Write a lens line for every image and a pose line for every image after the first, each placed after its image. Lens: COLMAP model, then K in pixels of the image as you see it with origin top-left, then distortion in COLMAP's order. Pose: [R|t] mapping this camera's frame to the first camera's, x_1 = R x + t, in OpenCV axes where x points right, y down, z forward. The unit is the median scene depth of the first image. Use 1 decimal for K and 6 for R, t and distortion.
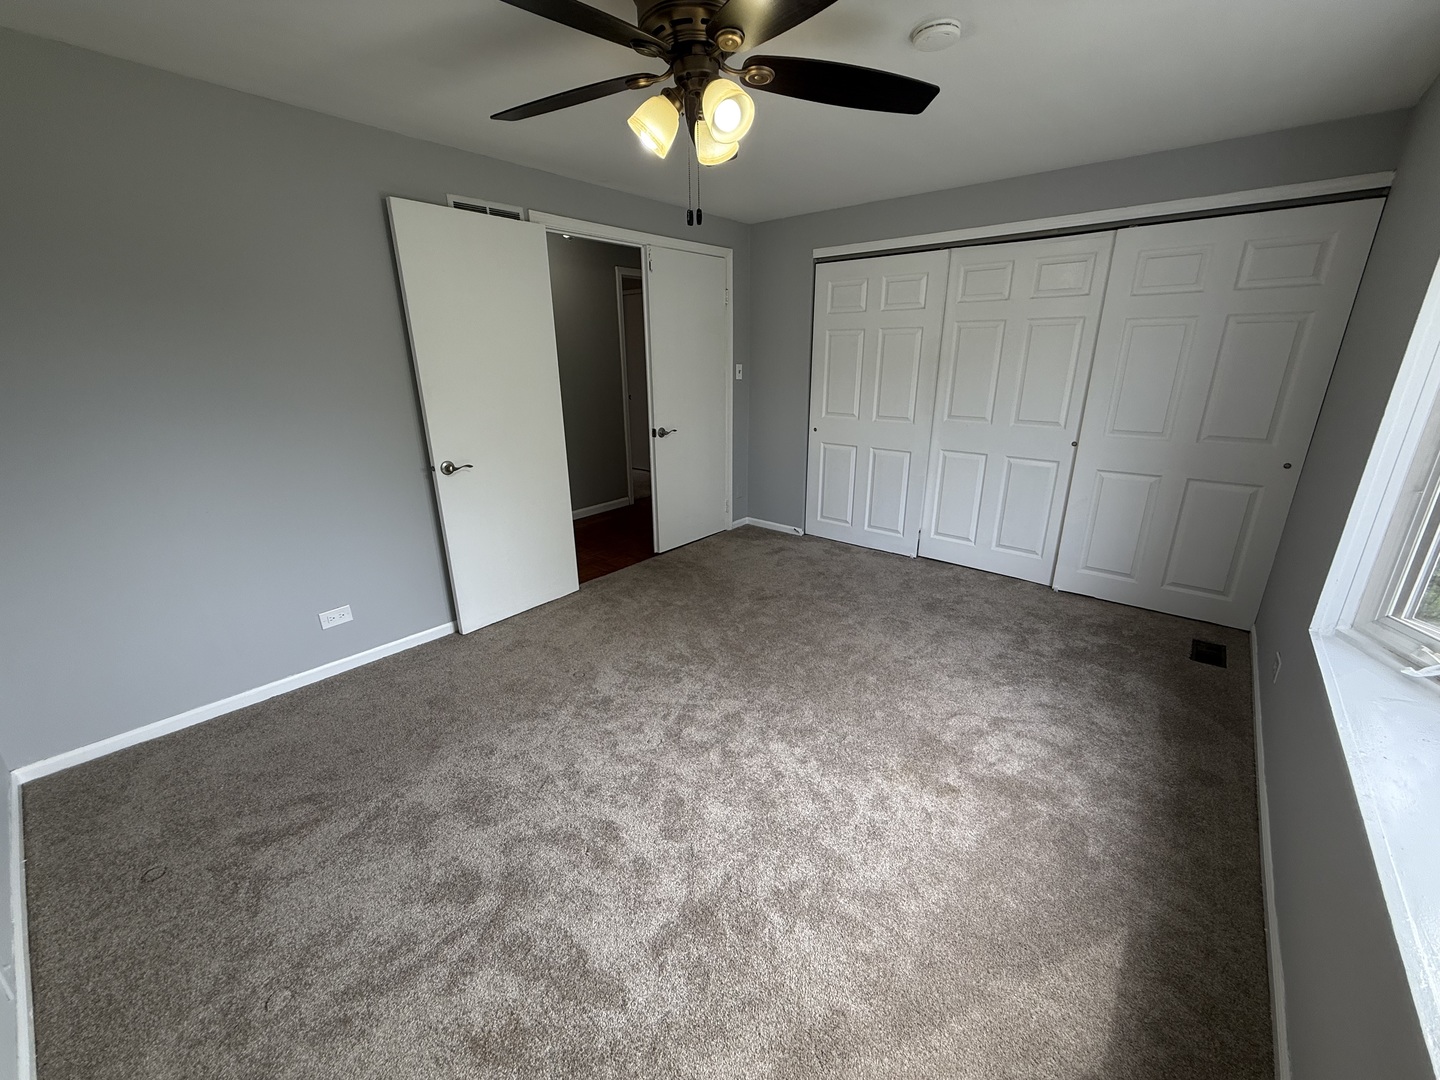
lens RADIAL K [[576.3, 0, 718.2], [0, 576.3, 542.3], [0, 0, 1]] dist [0.000386, 0.000110]
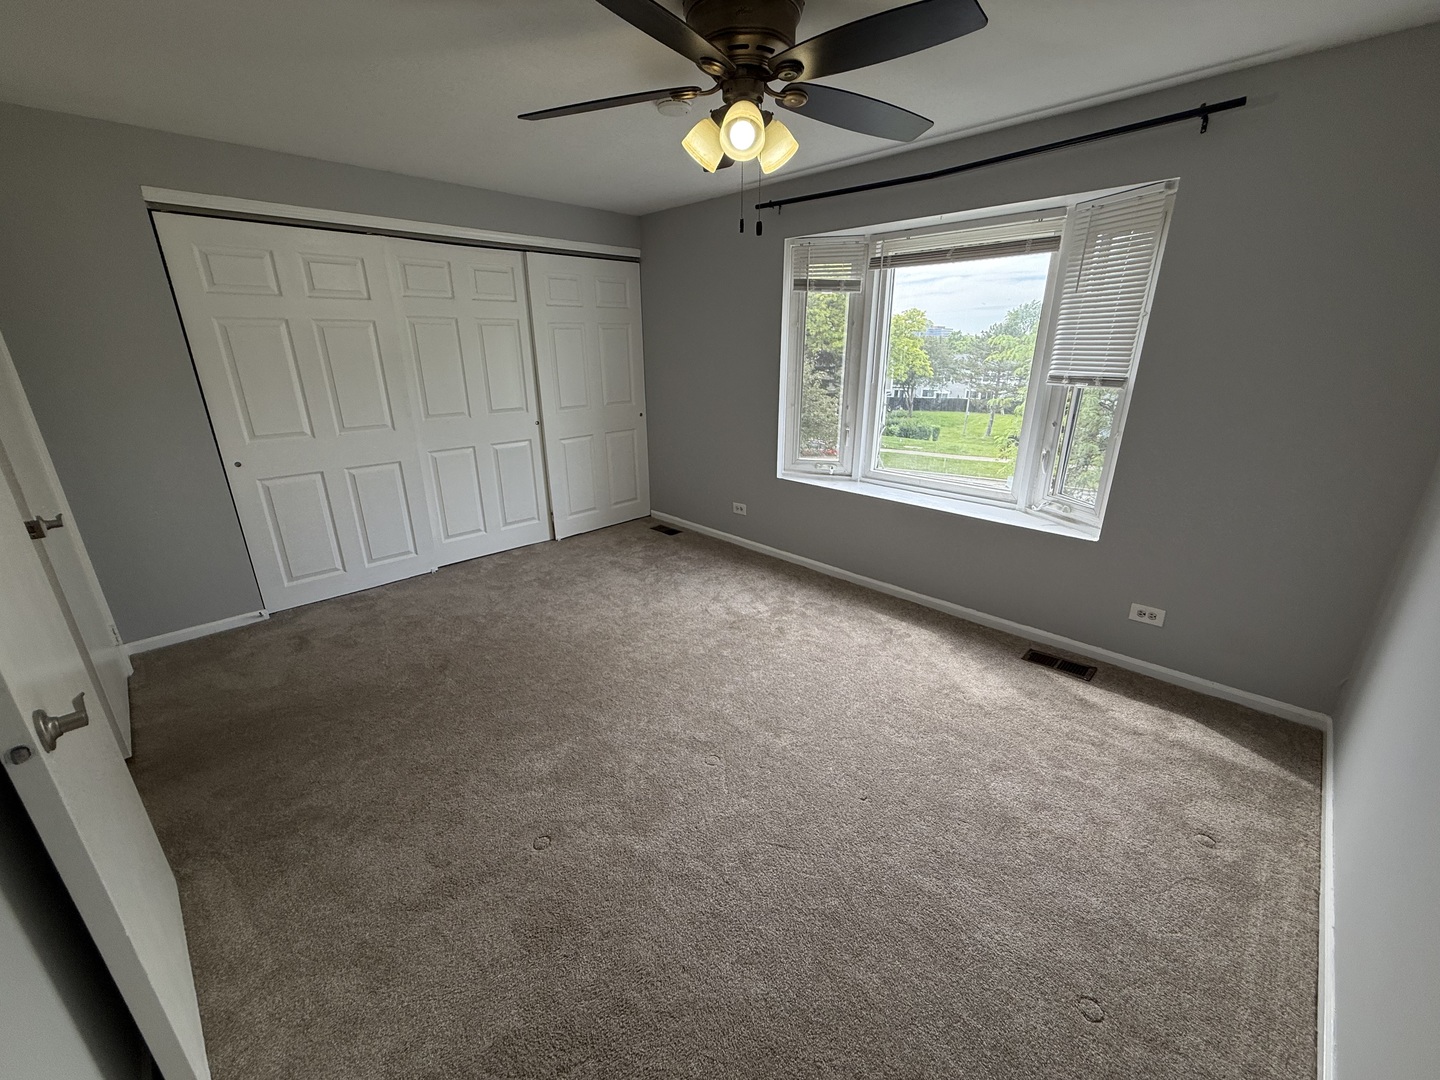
lens RADIAL K [[576.3, 0, 716.2], [0, 576.3, 541.0], [0, 0, 1]] dist [0.000386, 0.000110]
pose [[0.084991, -0.319123, 0.943895, -0.565842], [0.316957, 0.906772, 0.278032, -0.154921], [-0.944624, 0.275544, 0.178216, 0.463798]]
